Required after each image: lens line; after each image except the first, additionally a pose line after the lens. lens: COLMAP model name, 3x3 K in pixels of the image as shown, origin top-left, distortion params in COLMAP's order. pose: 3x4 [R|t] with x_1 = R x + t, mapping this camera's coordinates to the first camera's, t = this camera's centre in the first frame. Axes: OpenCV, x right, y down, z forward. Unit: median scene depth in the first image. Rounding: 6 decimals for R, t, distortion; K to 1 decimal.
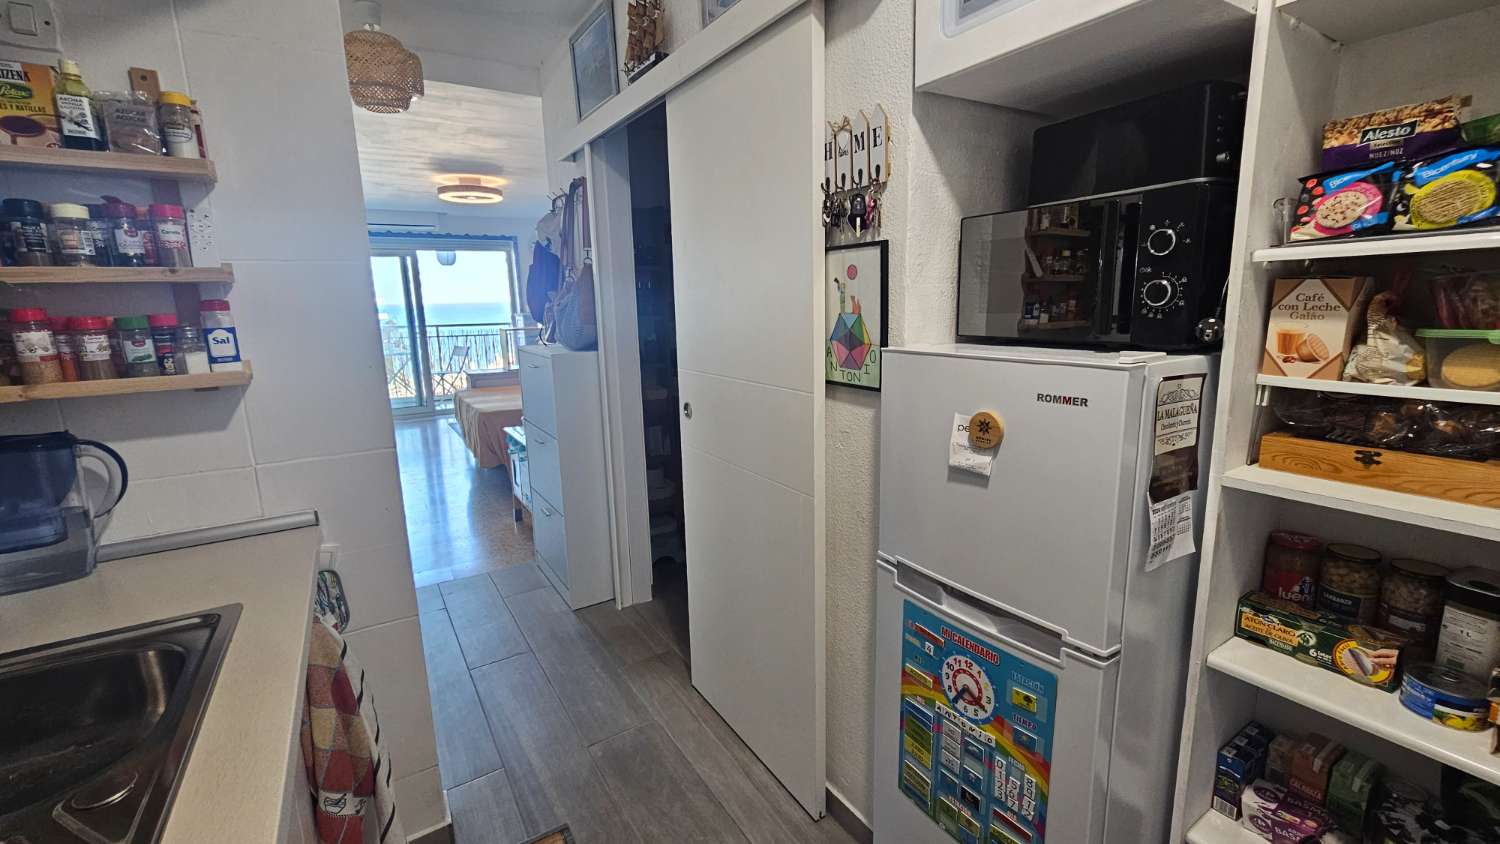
lens RADIAL K [[615.0, 0, 749.1], [0, 615.0, 415.6], [0, 0, 1]] dist [-0.003349, 0.000590]
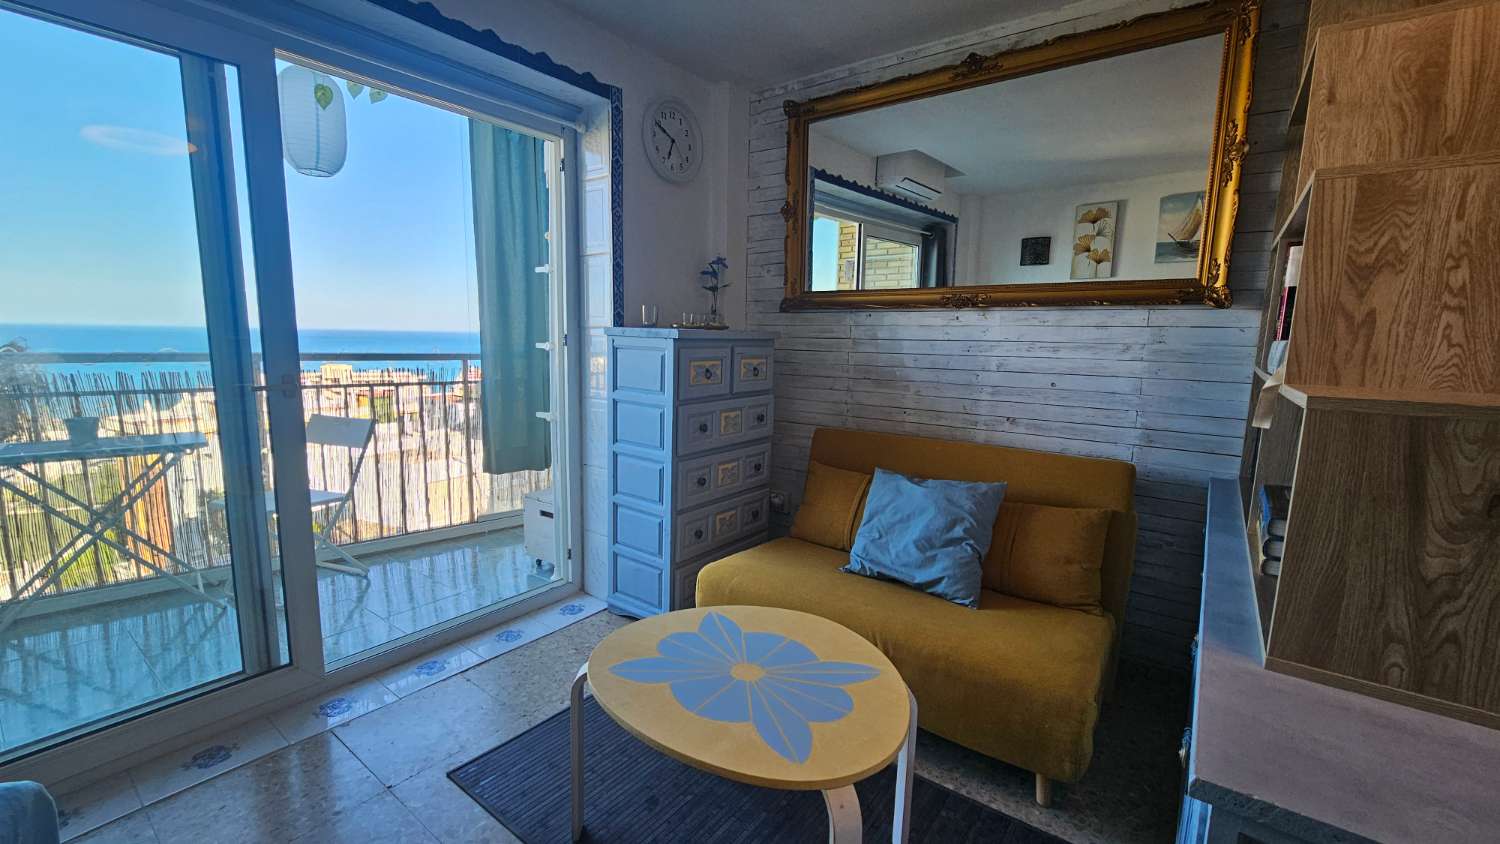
lens RADIAL K [[615.0, 0, 742.8], [0, 615.0, 424.9], [0, 0, 1]] dist [-0.003349, 0.000590]
pose [[0.938687, -0.006335, 0.344711, -0.589860], [0.024339, 0.998554, -0.047927, -0.135542], [-0.343909, 0.053379, 0.937485, 0.938140]]
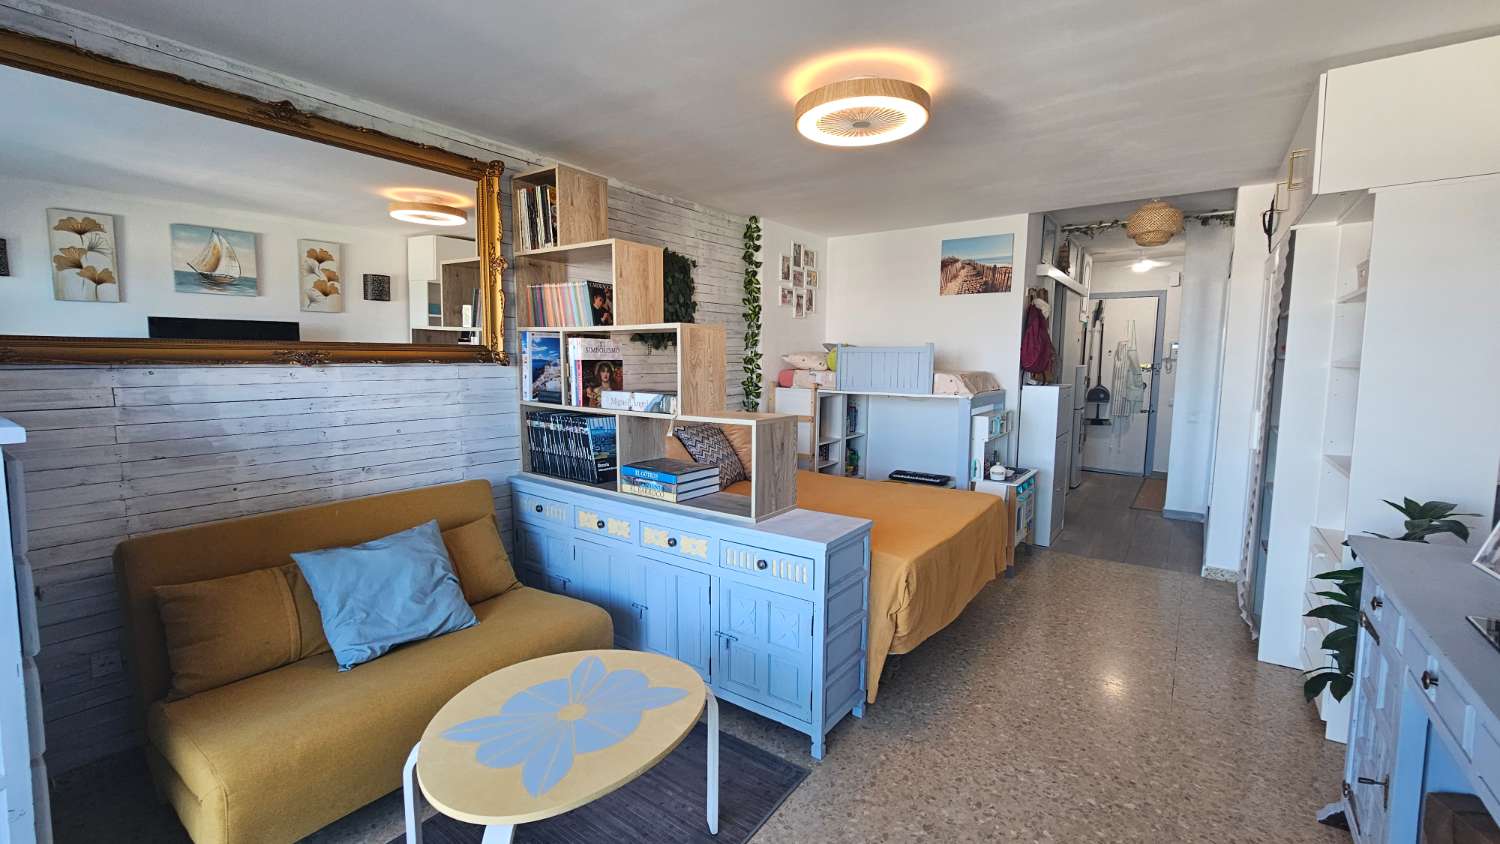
lens RADIAL K [[615.0, 0, 739.6], [0, 615.0, 421.0], [0, 0, 1]] dist [-0.003349, 0.000590]
pose [[-0.355425, -0.070715, 0.932026, -0.783990], [0.186347, 0.971756, 0.144792, -0.204268], [-0.915941, 0.225143, -0.332209, 1.168035]]
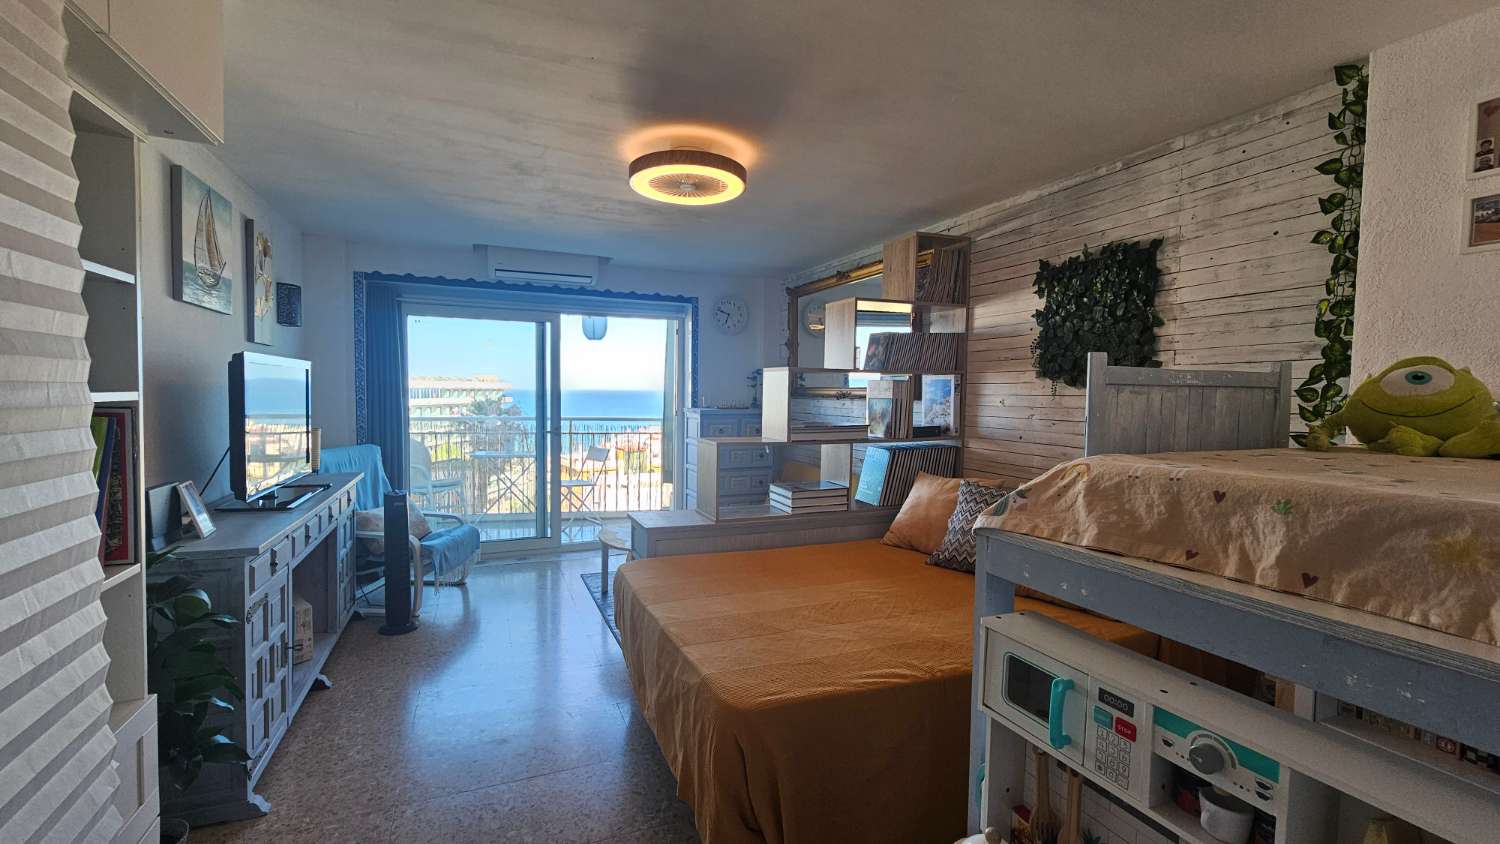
lens RADIAL K [[615.0, 0, 743.8], [0, 615.0, 426.0], [0, 0, 1]] dist [-0.003349, 0.000590]
pose [[0.985289, 0.047285, -0.164222, -0.284235], [-0.069346, 0.988912, -0.131320, -0.085817], [0.156192, 0.140777, 0.977643, 0.485020]]
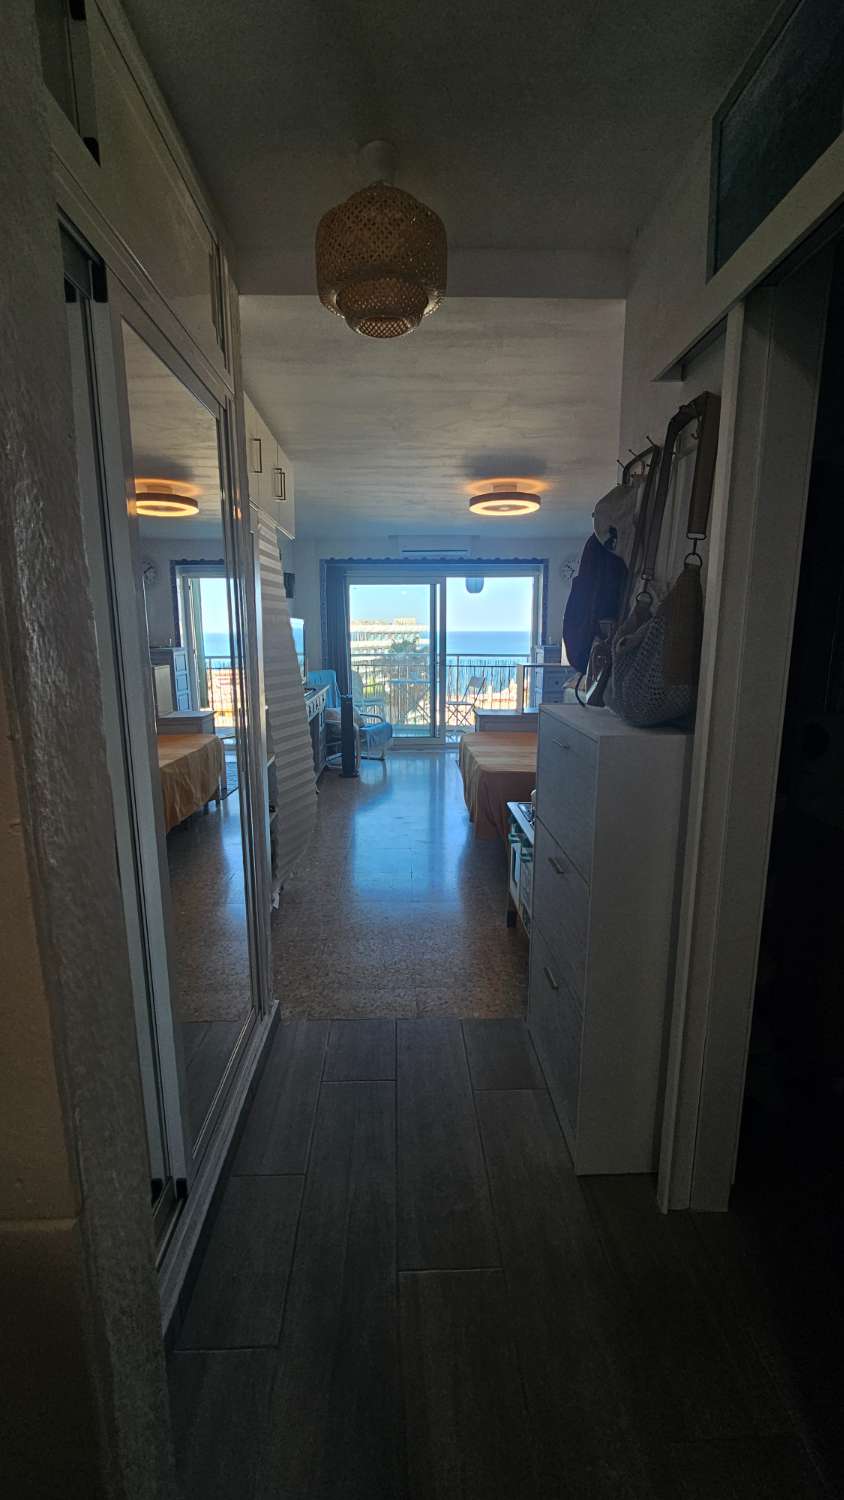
lens RADIAL K [[615.0, 0, 423.2], [0, 615.0, 743.4], [0, 0, 1]] dist [-0.003349, 0.000590]
pose [[0.860069, 0.113669, -0.497354, -0.080724], [-0.116318, 0.992878, 0.025772, -0.038302], [0.496742, 0.035686, 0.867165, 0.196984]]
